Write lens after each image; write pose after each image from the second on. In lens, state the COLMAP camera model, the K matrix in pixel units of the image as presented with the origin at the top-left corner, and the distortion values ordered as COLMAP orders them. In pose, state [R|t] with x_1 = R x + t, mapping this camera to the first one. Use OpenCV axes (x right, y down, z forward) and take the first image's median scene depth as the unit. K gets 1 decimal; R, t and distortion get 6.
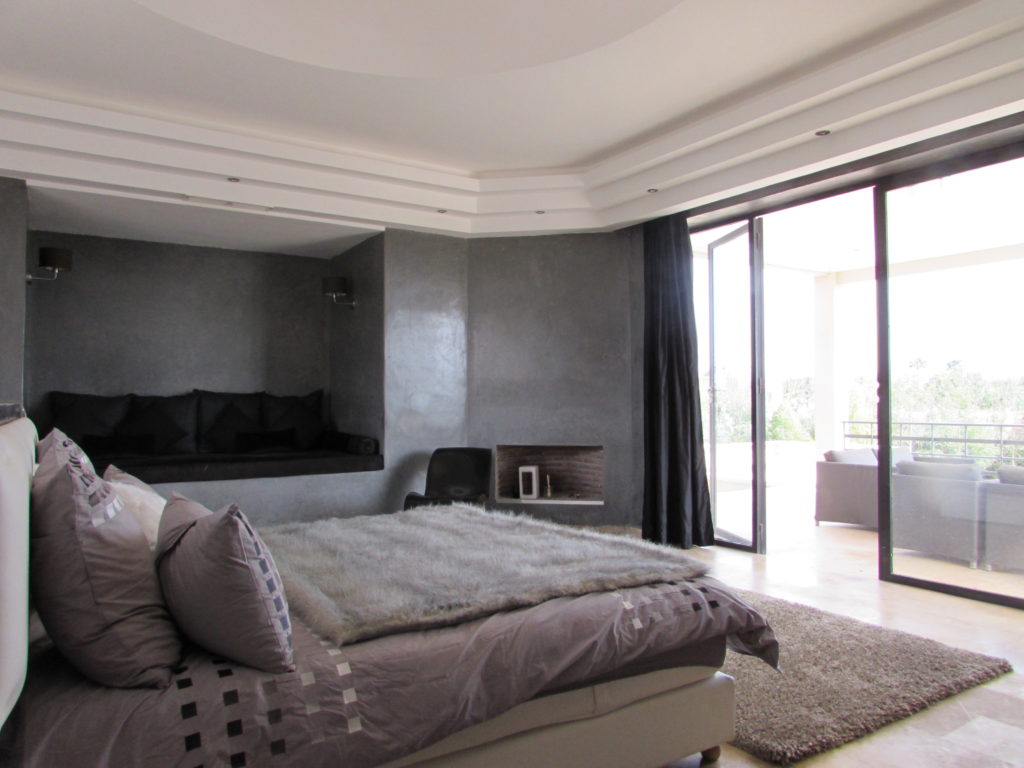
lens RADIAL K [[722.3, 0, 509.9], [0, 722.3, 385.5], [0, 0, 1]] dist [-0.040512, 0.038597]
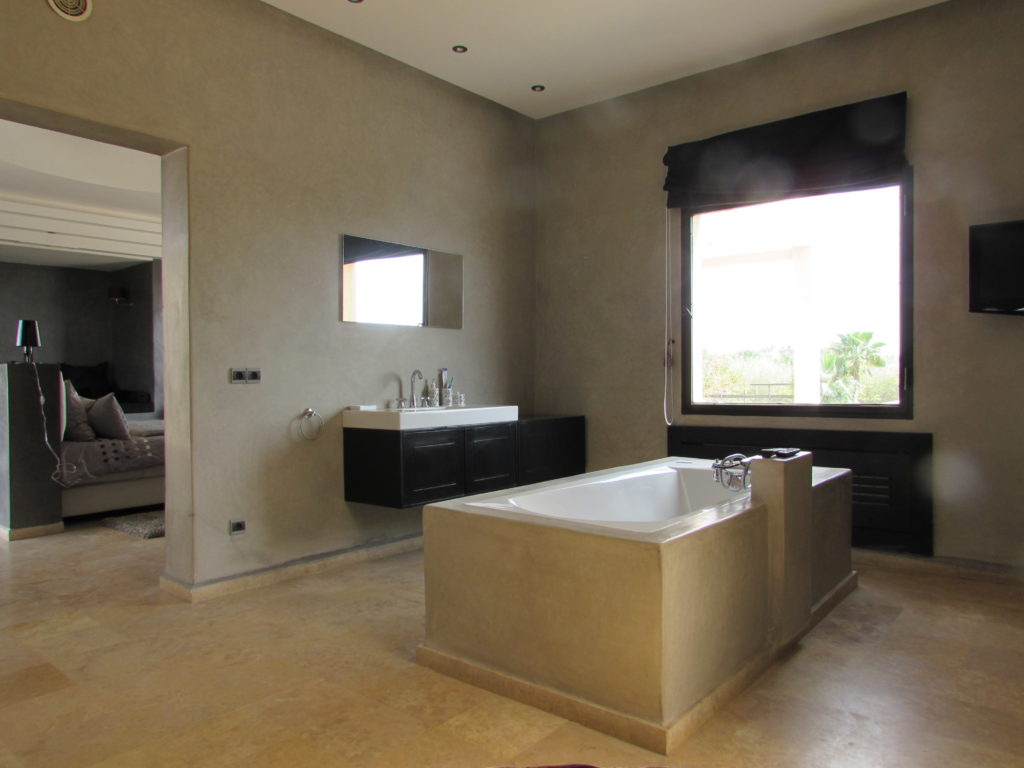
lens RADIAL K [[722.3, 0, 509.9], [0, 722.3, 385.5], [0, 0, 1]] dist [-0.040512, 0.038597]
pose [[0.956597, -0.003358, 0.291394, 0.461817], [-0.007198, 0.999356, 0.035145, -0.013983], [-0.291325, -0.035717, 0.955957, -2.924443]]
